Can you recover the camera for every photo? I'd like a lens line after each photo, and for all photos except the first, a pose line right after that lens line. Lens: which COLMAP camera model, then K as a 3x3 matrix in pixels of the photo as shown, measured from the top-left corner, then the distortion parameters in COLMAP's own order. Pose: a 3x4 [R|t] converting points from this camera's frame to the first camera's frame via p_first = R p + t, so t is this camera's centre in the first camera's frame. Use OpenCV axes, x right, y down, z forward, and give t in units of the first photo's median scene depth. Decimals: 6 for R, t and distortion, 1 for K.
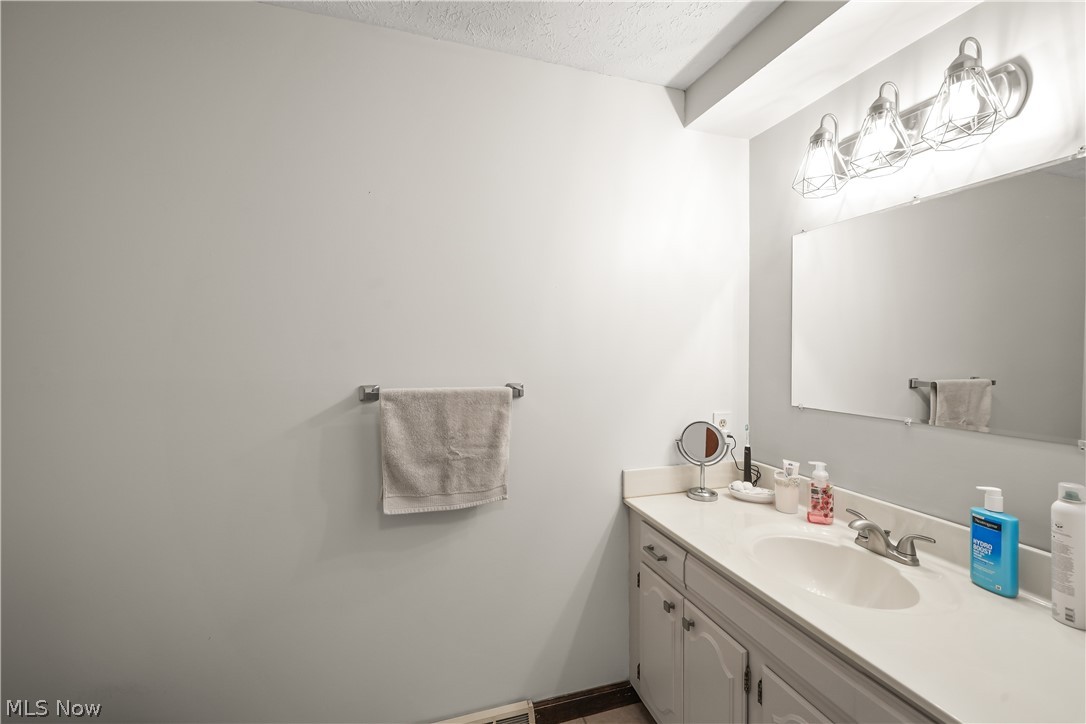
lens RADIAL K [[439.6, 0, 542.5], [0, 439.6, 342.7], [0, 0, 1]] dist [-0.016823, 0.000016]
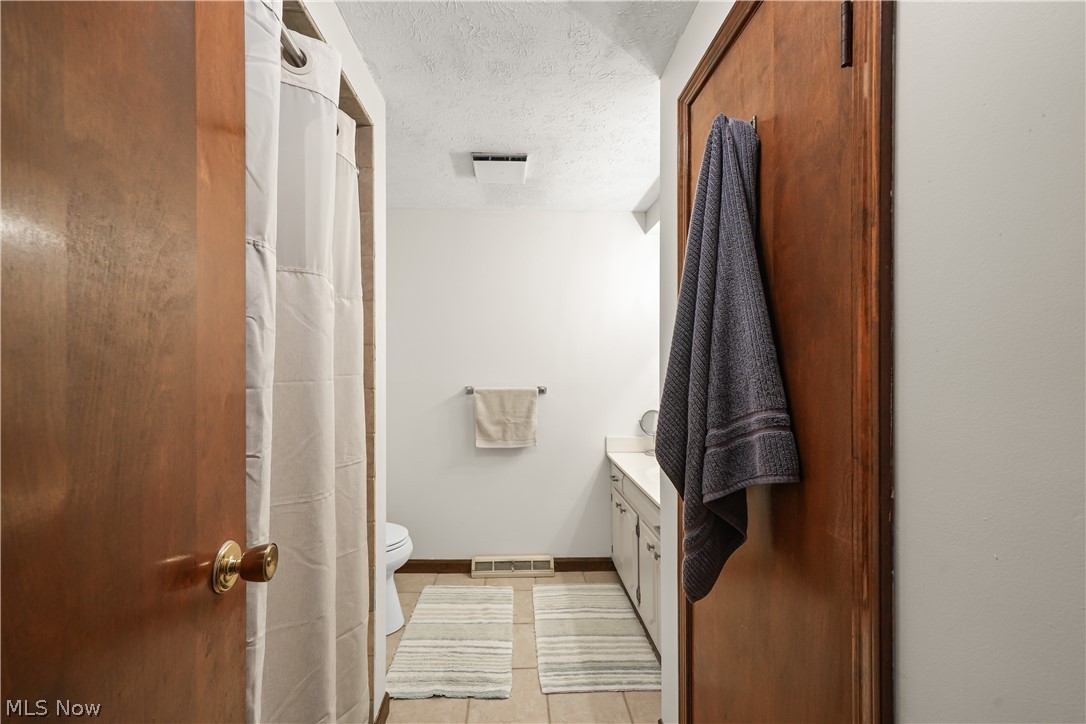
lens RADIAL K [[408.3, 0, 536.8], [0, 408.3, 366.7], [0, 0, 1]] dist [-0.014443, 0.001734]
pose [[0.962978, -0.008311, -0.269451, 0.429266], [0.012297, 0.999838, 0.013110, -0.017391], [0.269298, -0.015938, 0.962925, -0.770052]]
